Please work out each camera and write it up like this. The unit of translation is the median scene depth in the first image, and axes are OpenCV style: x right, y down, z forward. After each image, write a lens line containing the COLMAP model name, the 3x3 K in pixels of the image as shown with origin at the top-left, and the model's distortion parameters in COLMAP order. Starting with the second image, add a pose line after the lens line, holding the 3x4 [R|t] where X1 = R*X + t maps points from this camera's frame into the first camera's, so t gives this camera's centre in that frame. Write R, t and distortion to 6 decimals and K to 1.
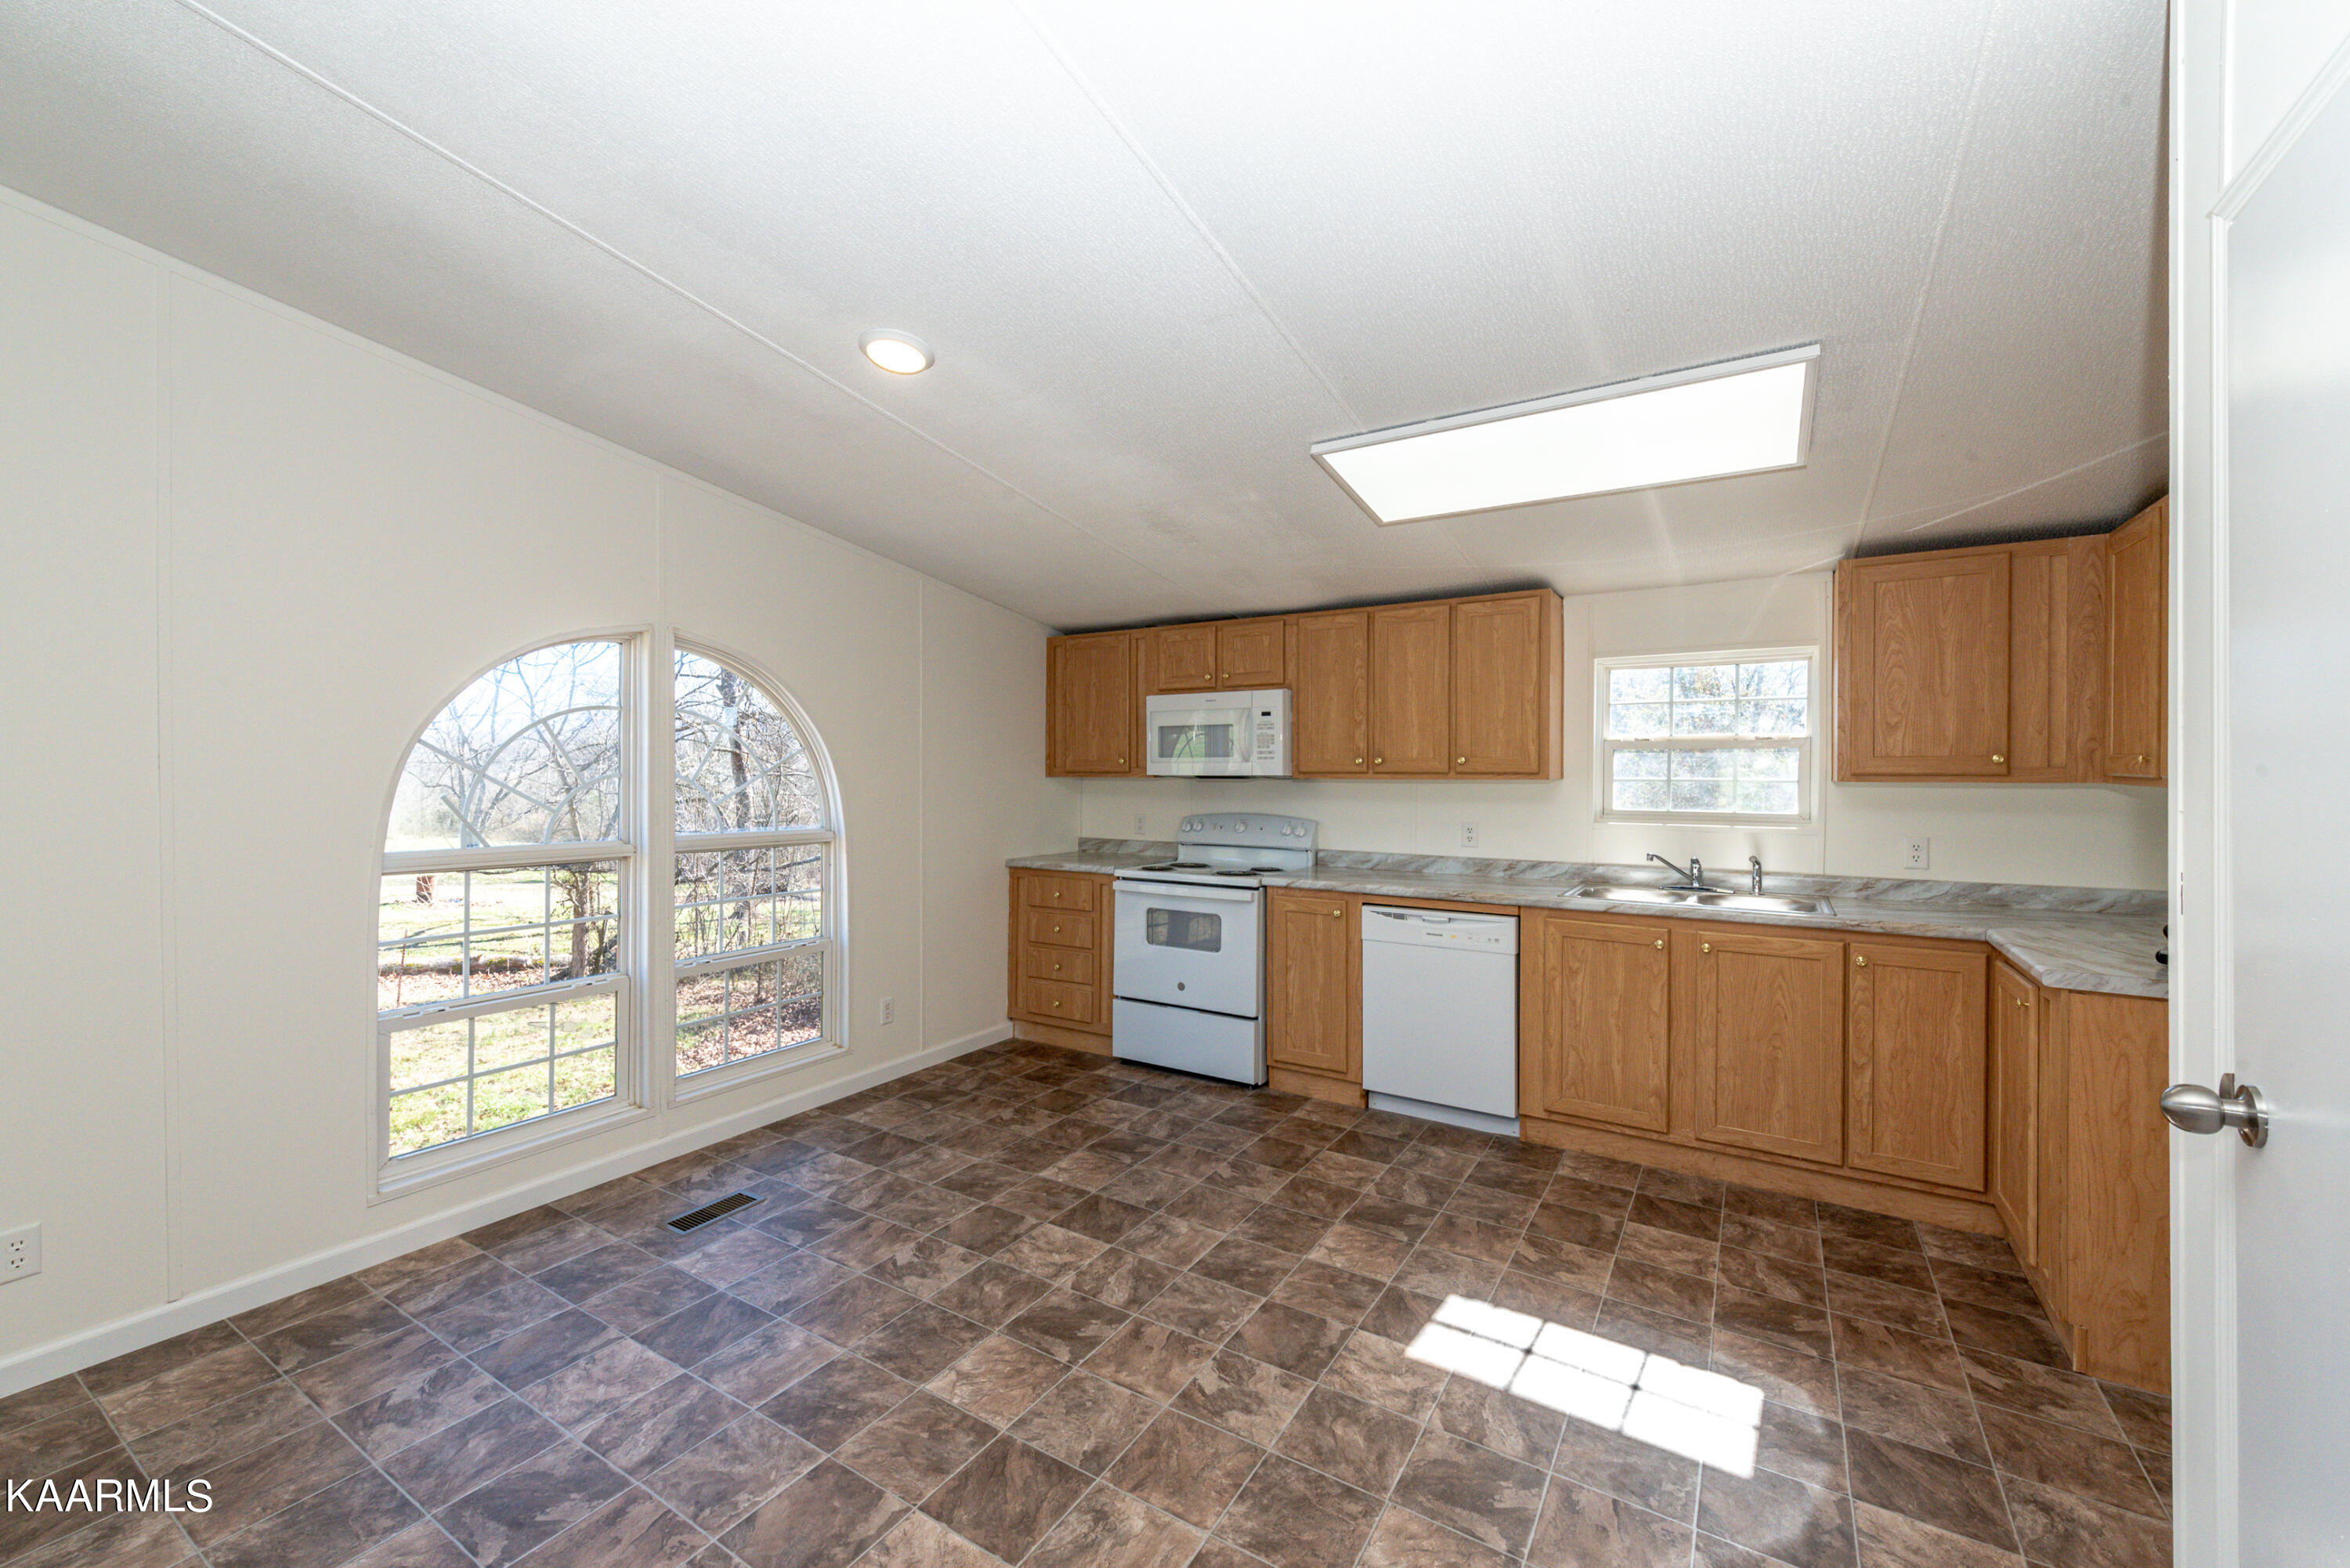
lens RADIAL K [[992.0, 0, 1139.2], [0, 992.0, 767.6], [0, 0, 1]] dist [0.000647, -0.000043]
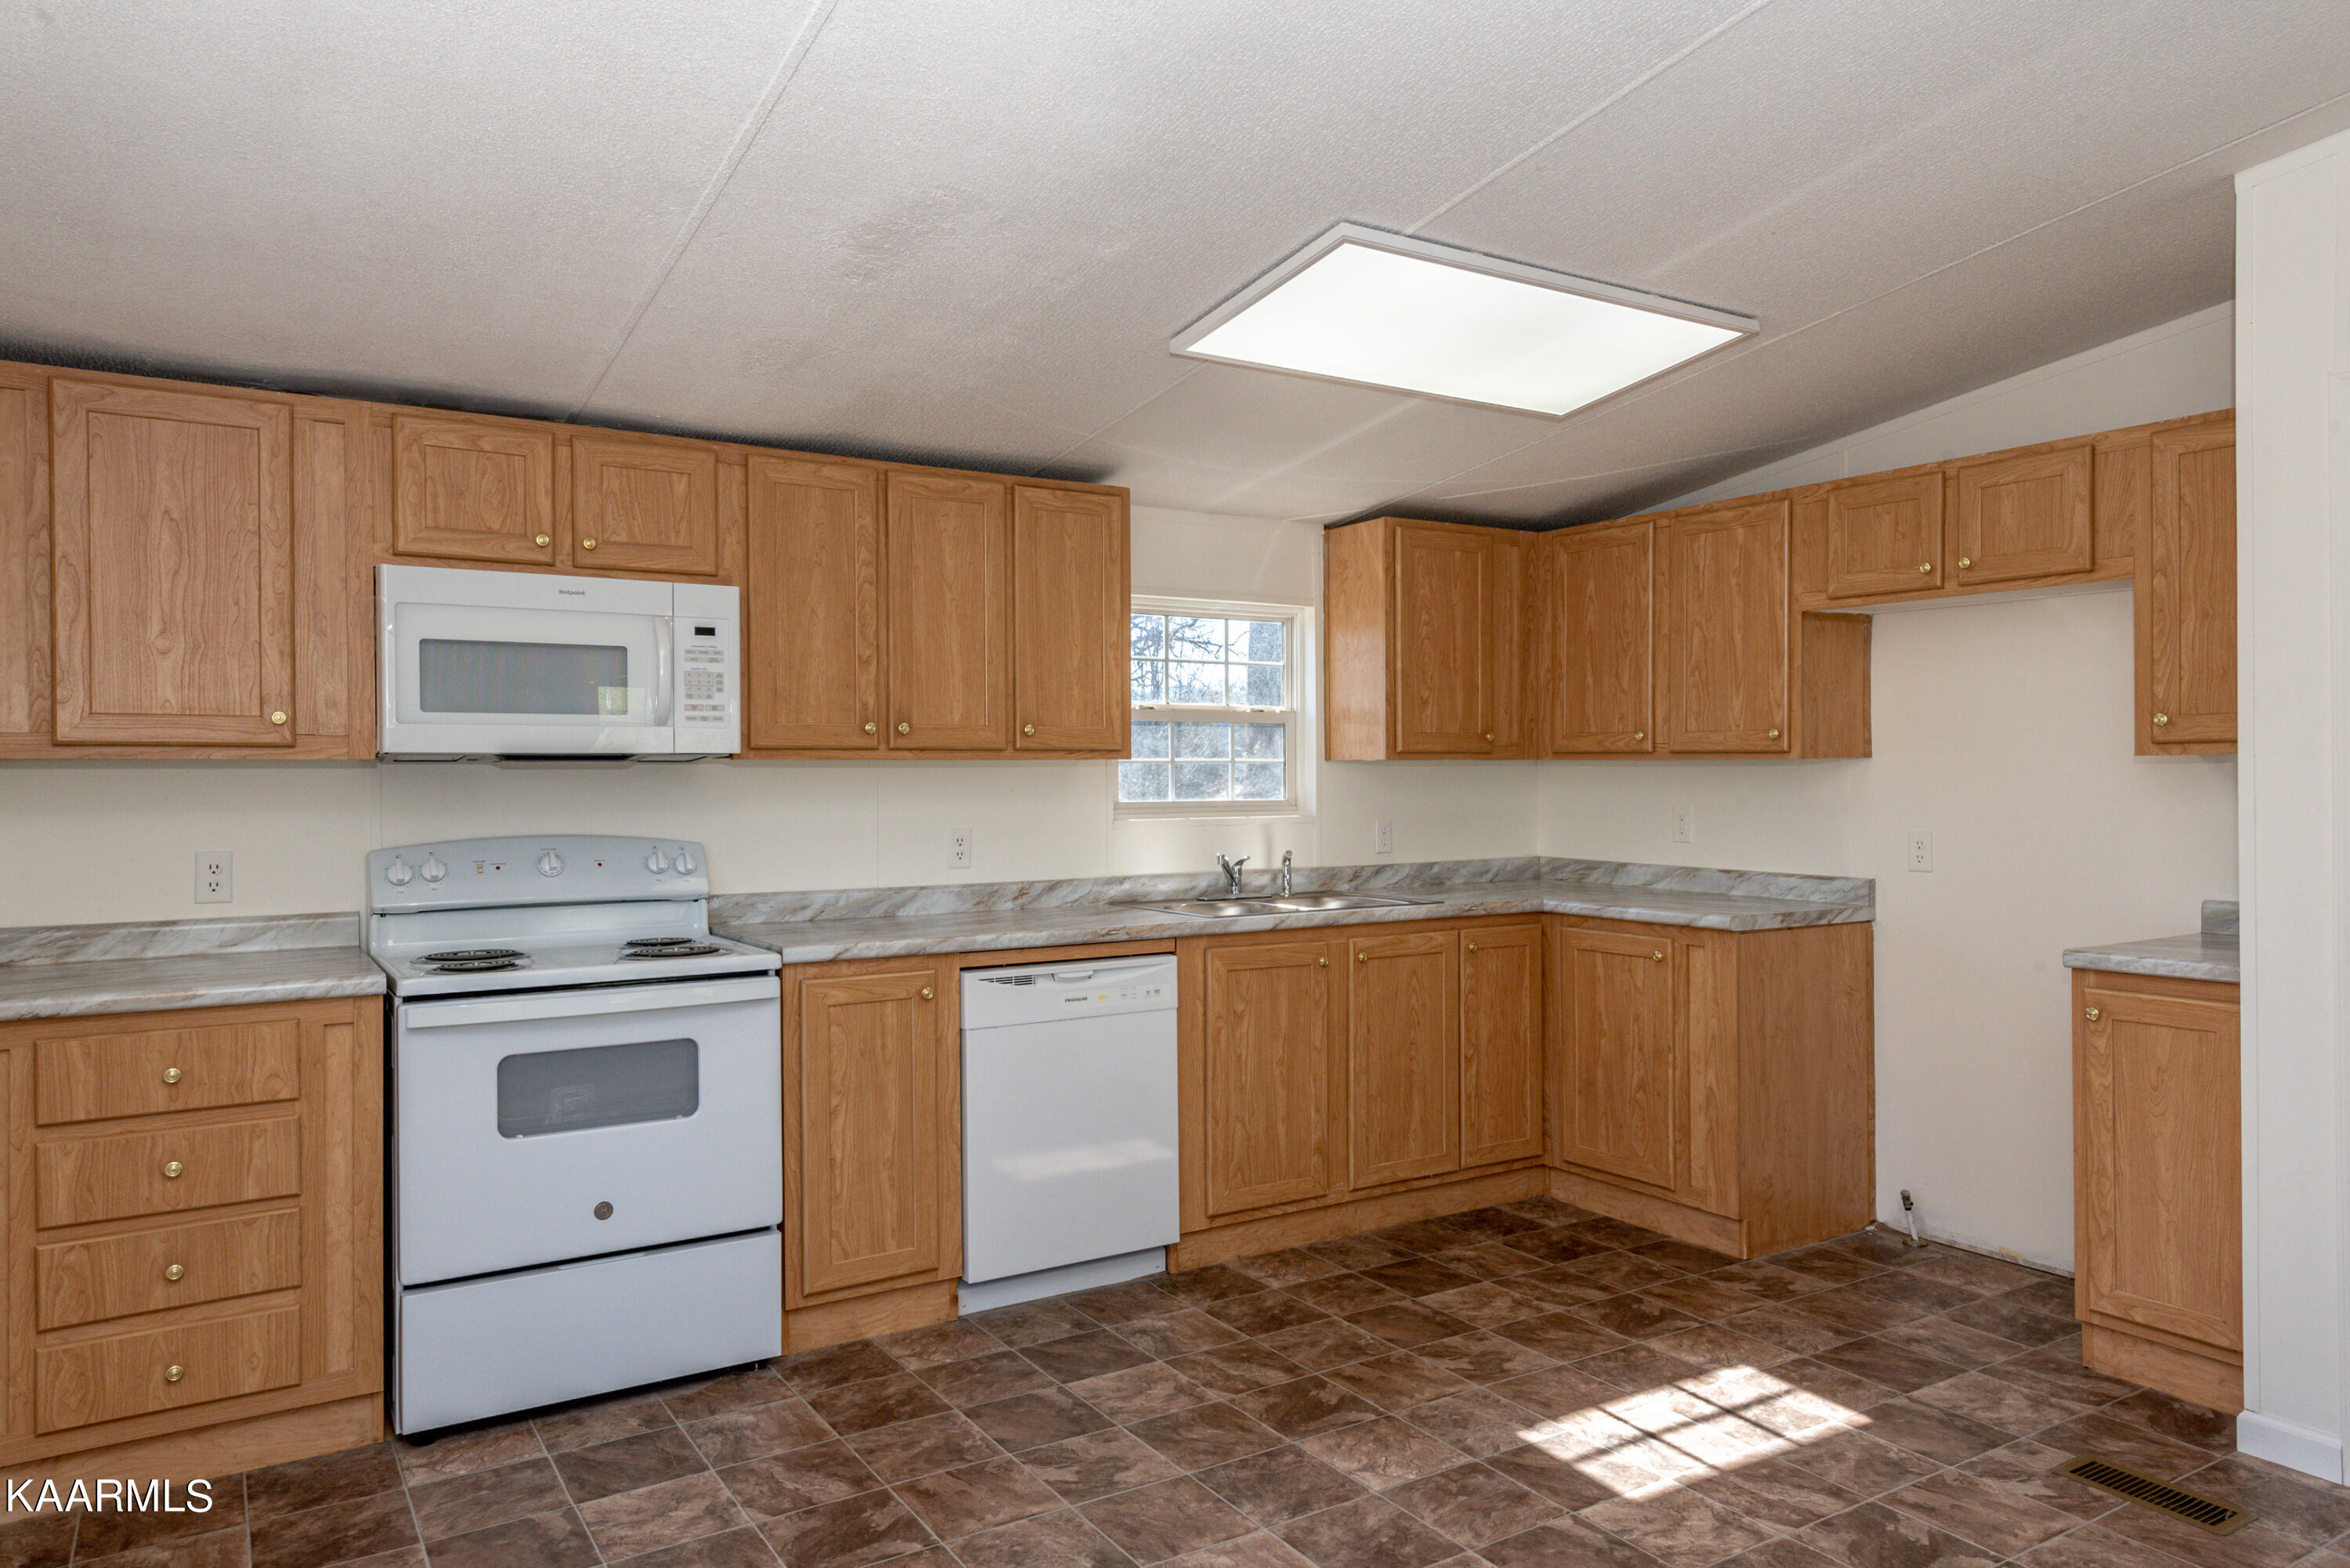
lens RADIAL K [[1602.2, 0, 1175.0], [0, 1602.2, 784.0], [0, 0, 1]] dist [0.056058, -0.077056]
pose [[0.373340, -0.008353, 0.927657, -0.666367], [0.003220, 0.999965, 0.007708, 0.022145], [-0.927689, 0.000109, 0.373354, 0.576896]]
